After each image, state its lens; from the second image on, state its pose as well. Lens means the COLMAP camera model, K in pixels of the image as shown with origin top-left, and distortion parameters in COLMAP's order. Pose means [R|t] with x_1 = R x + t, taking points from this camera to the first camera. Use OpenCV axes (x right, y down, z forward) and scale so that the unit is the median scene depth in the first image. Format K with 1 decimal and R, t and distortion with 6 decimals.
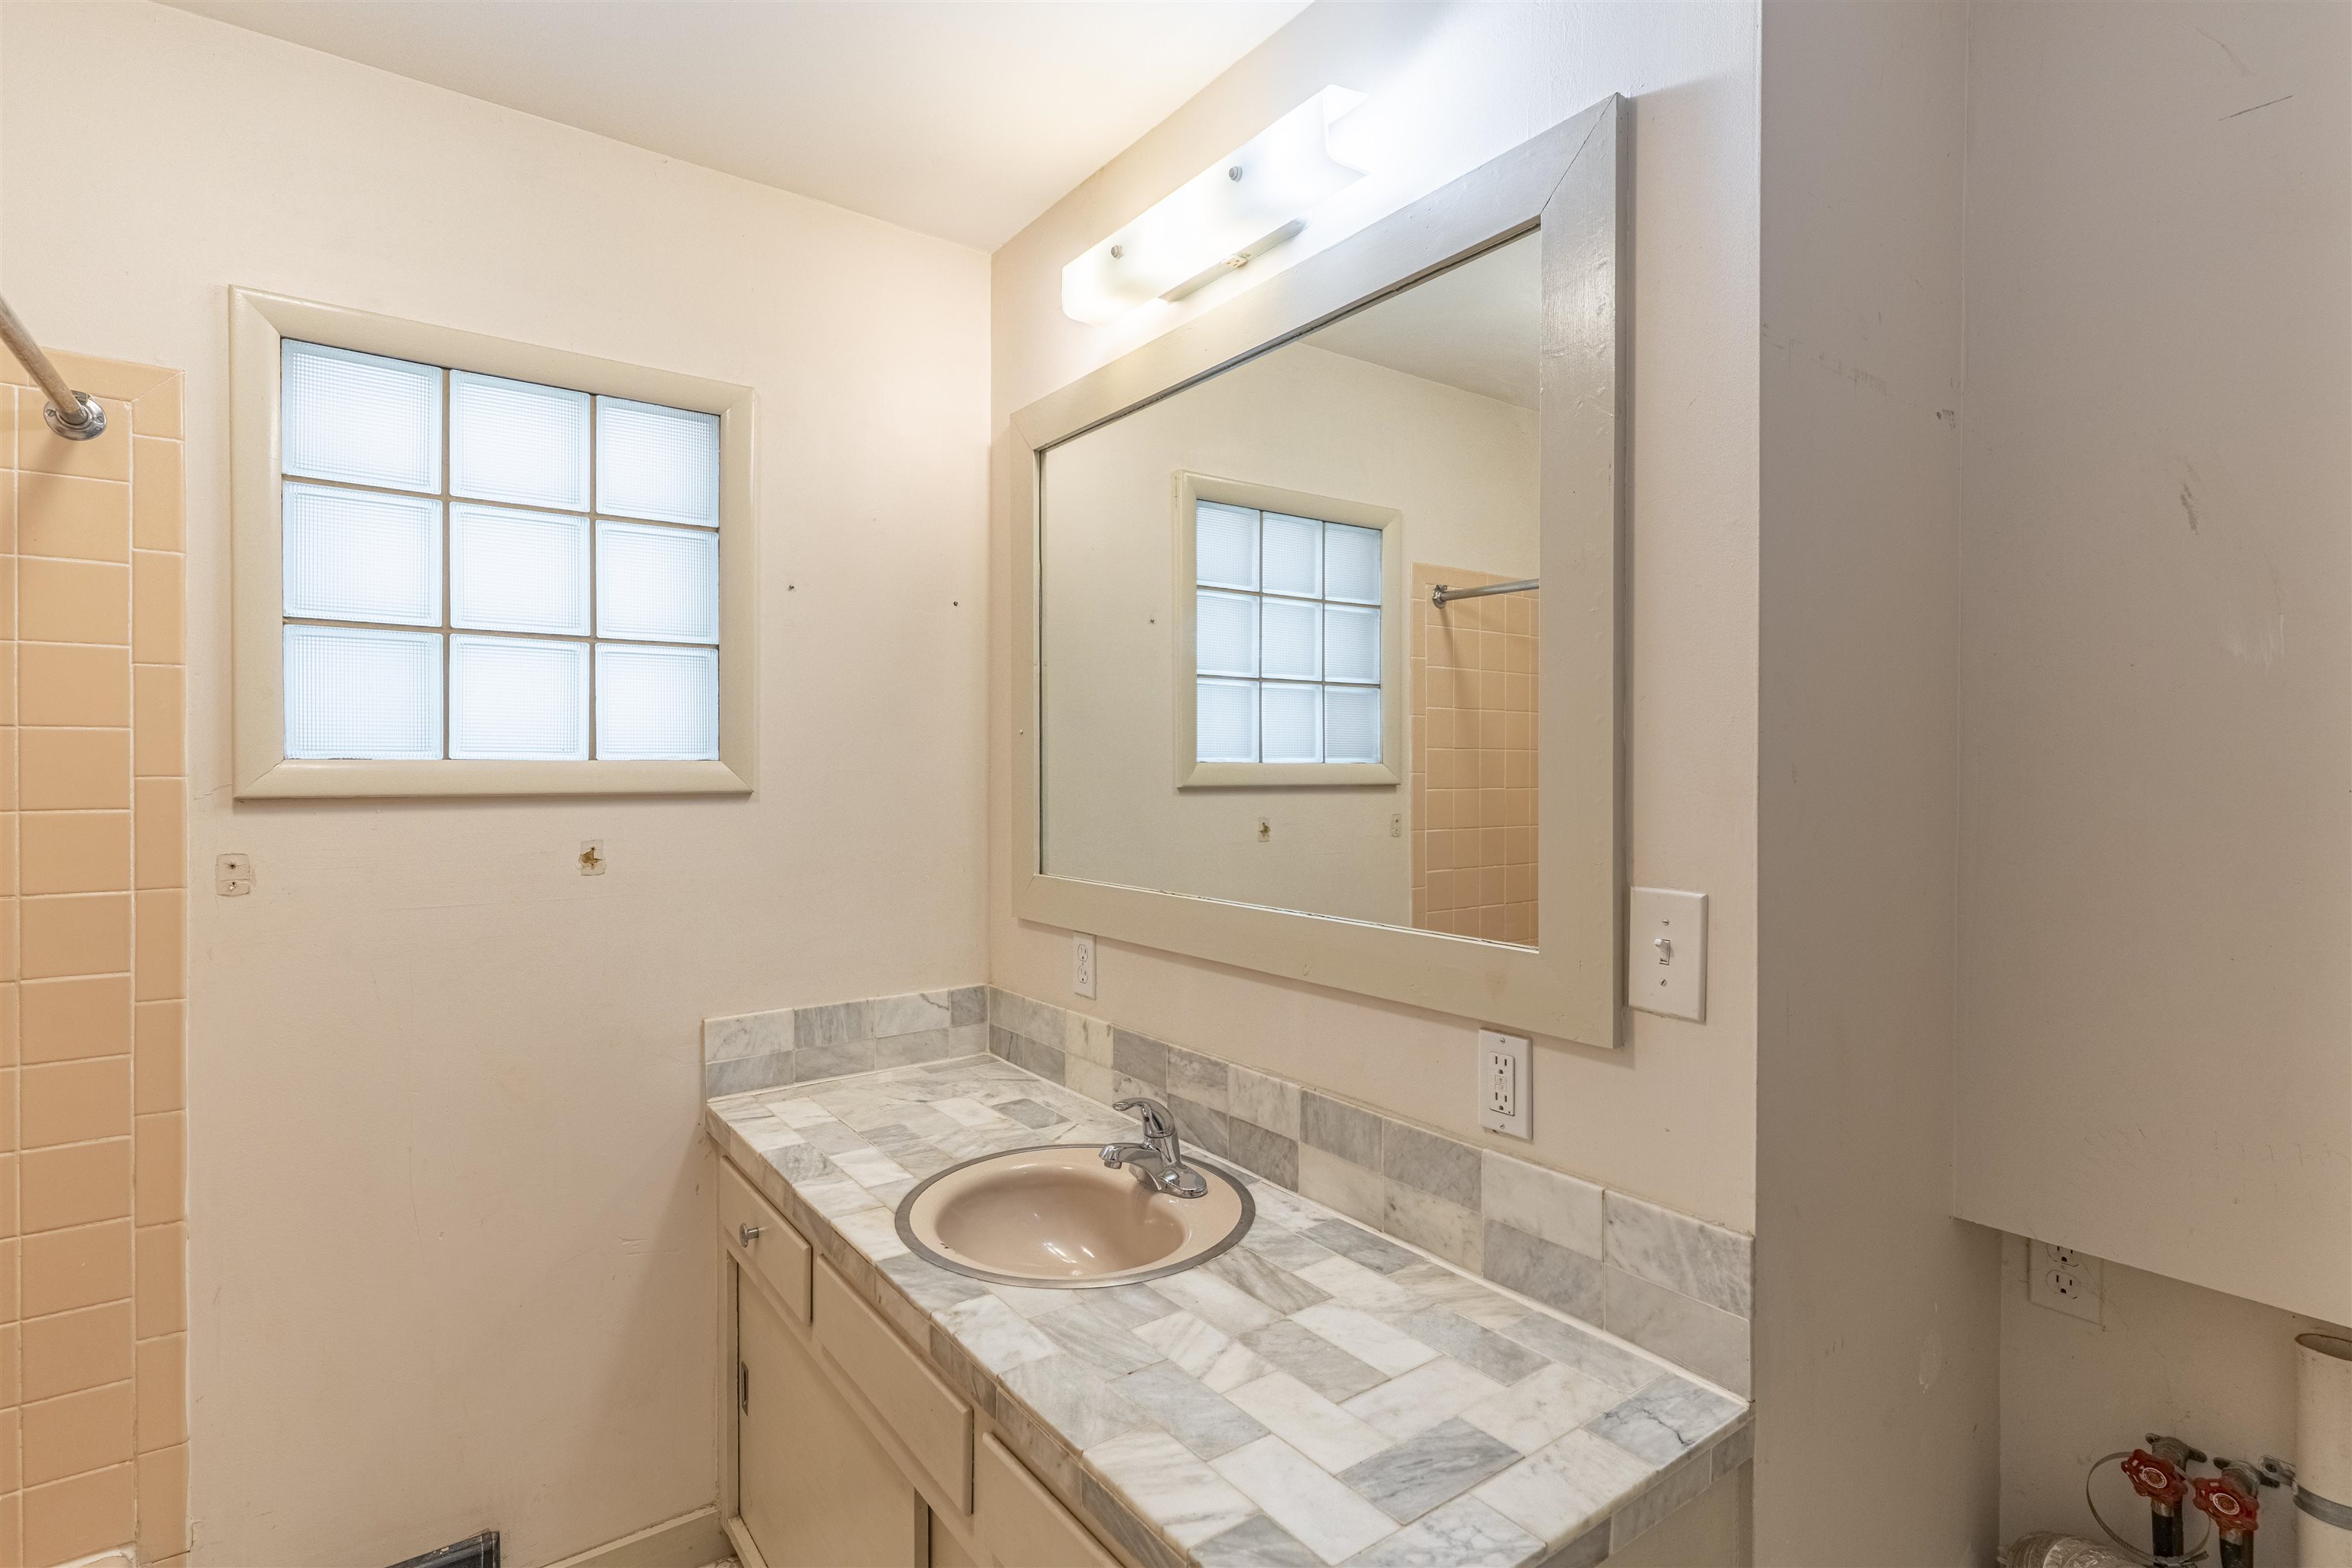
lens RADIAL K [[1127.8, 0, 1150.9], [0, 1127.8, 777.3], [0, 0, 1]] dist [-0.002556, 0.000561]
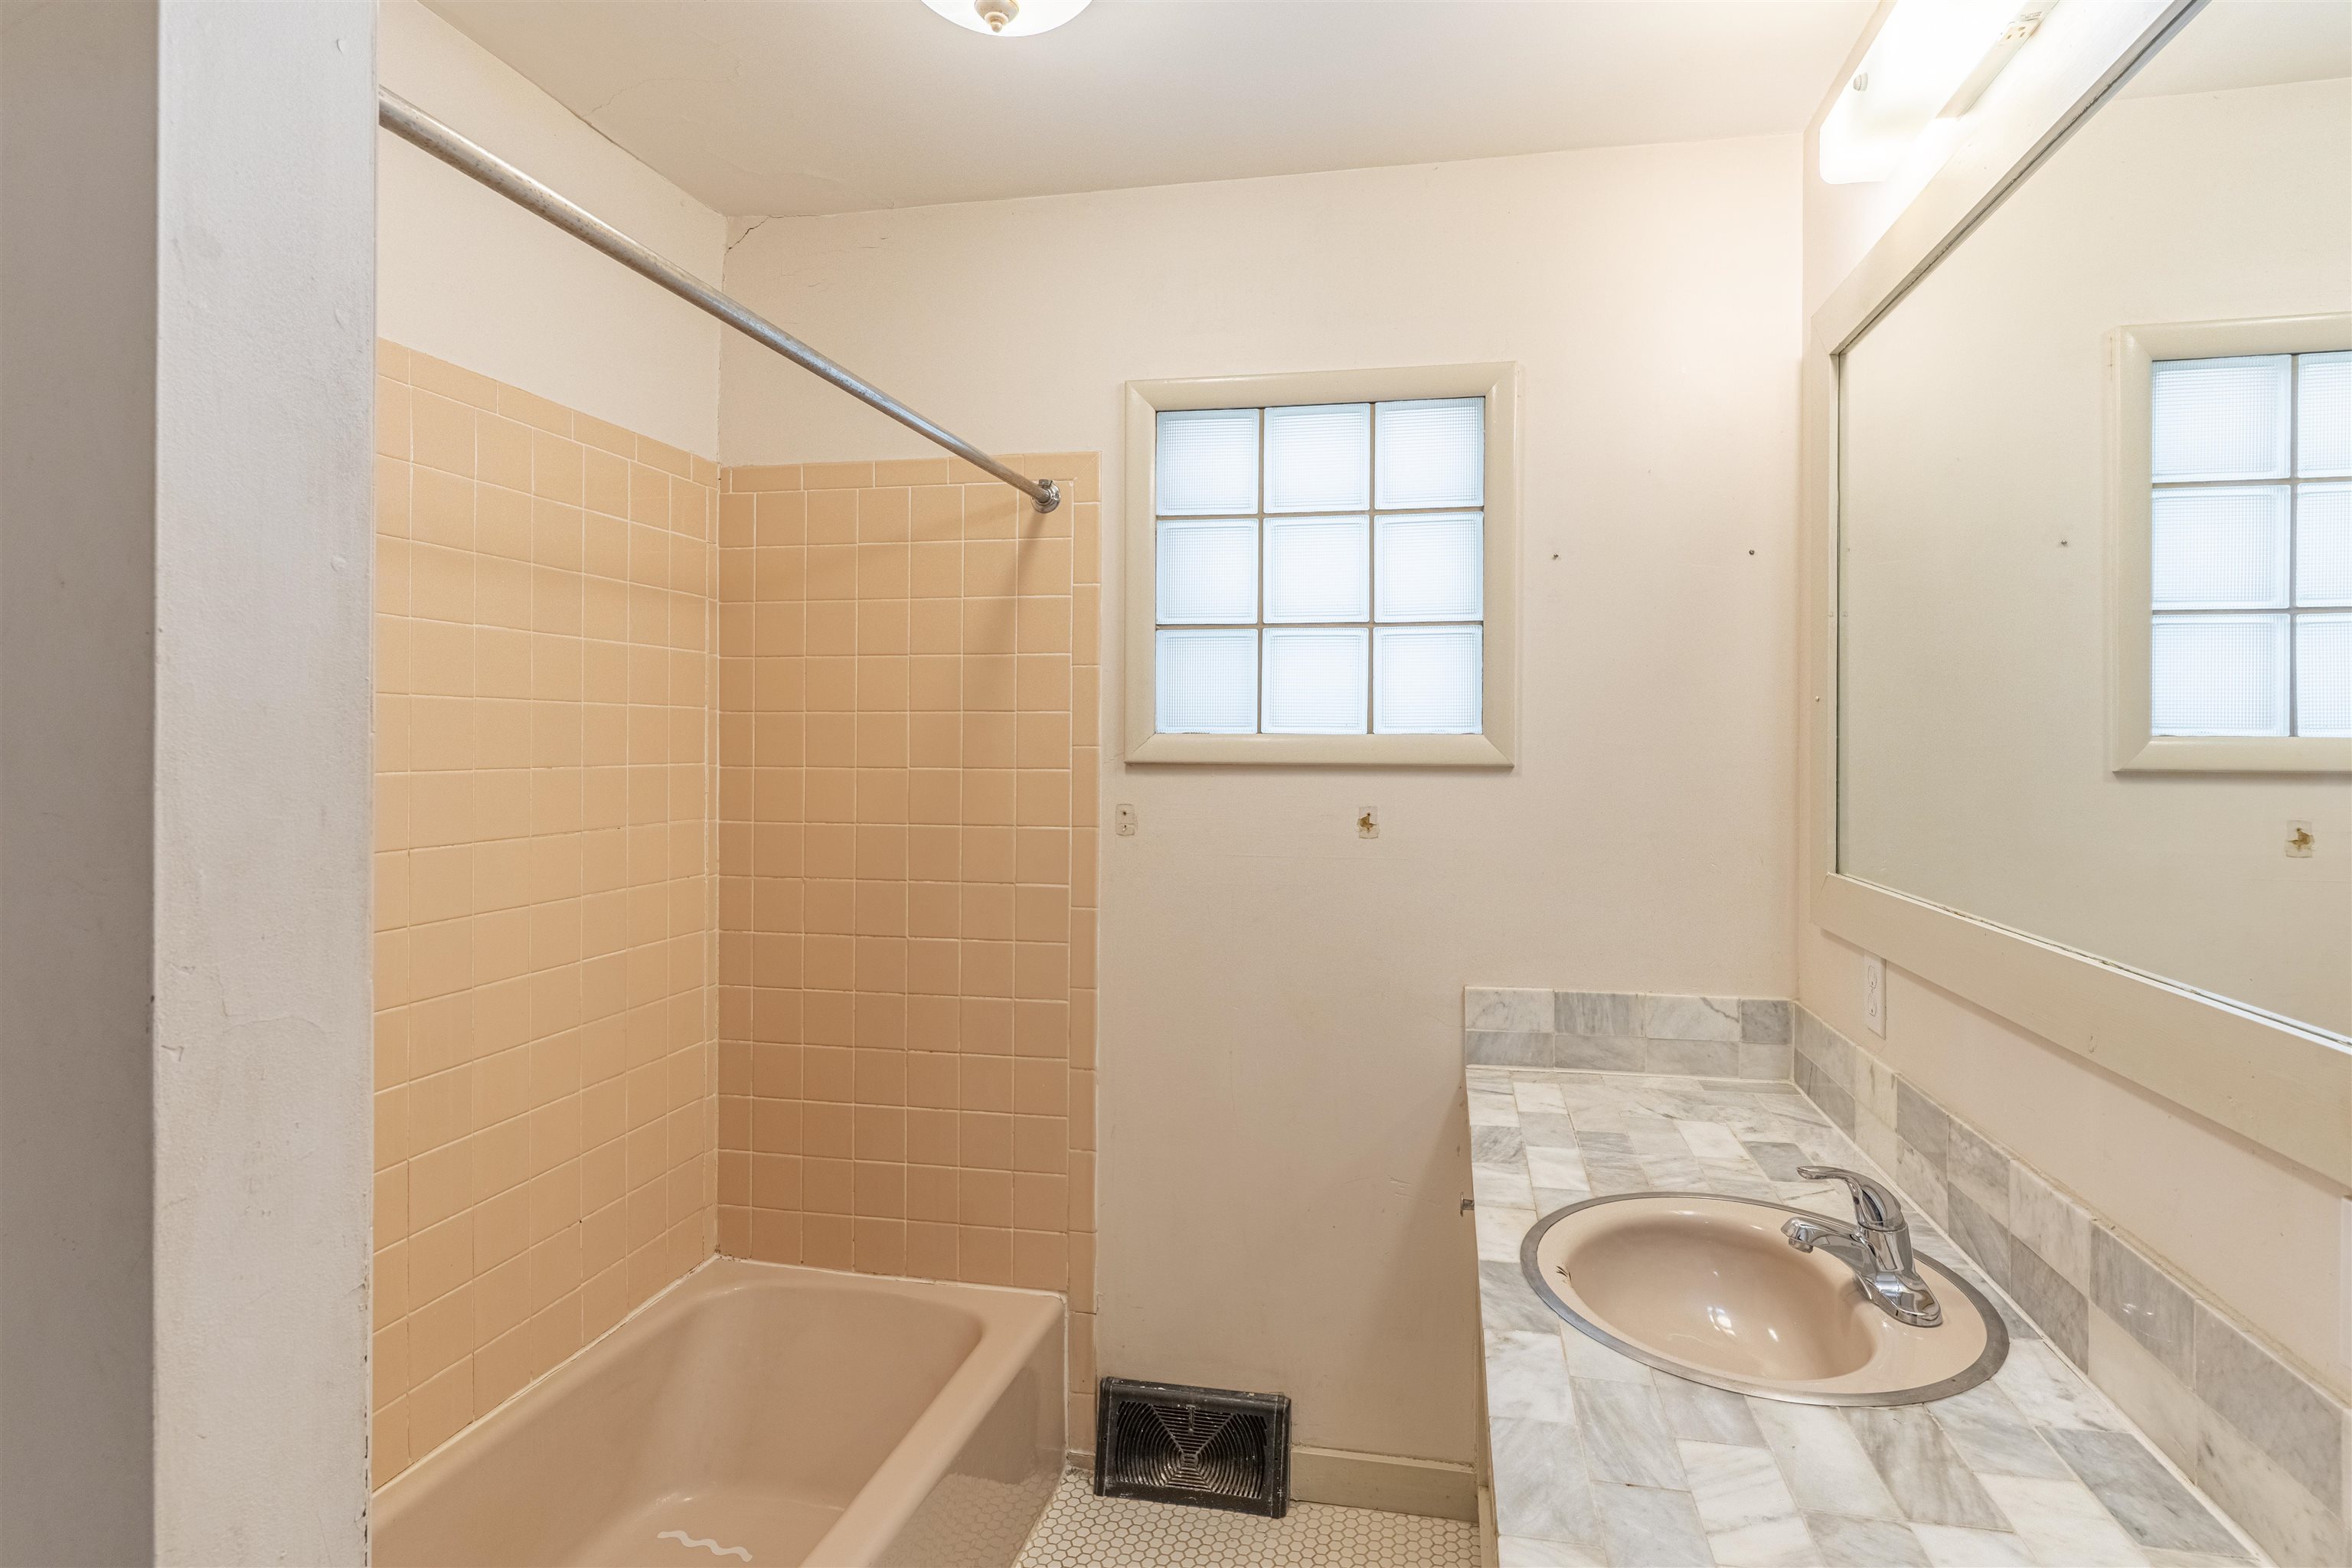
lens RADIAL K [[1134.7, 0, 1181.0], [0, 1134.7, 741.7], [0, 0, 1]] dist [0.002314, 0.000409]
pose [[0.690013, 0.003115, -0.723791, 0.199945], [-0.010097, 0.999935, -0.005323, 0.000160], [0.723727, 0.010981, 0.689999, 0.111258]]
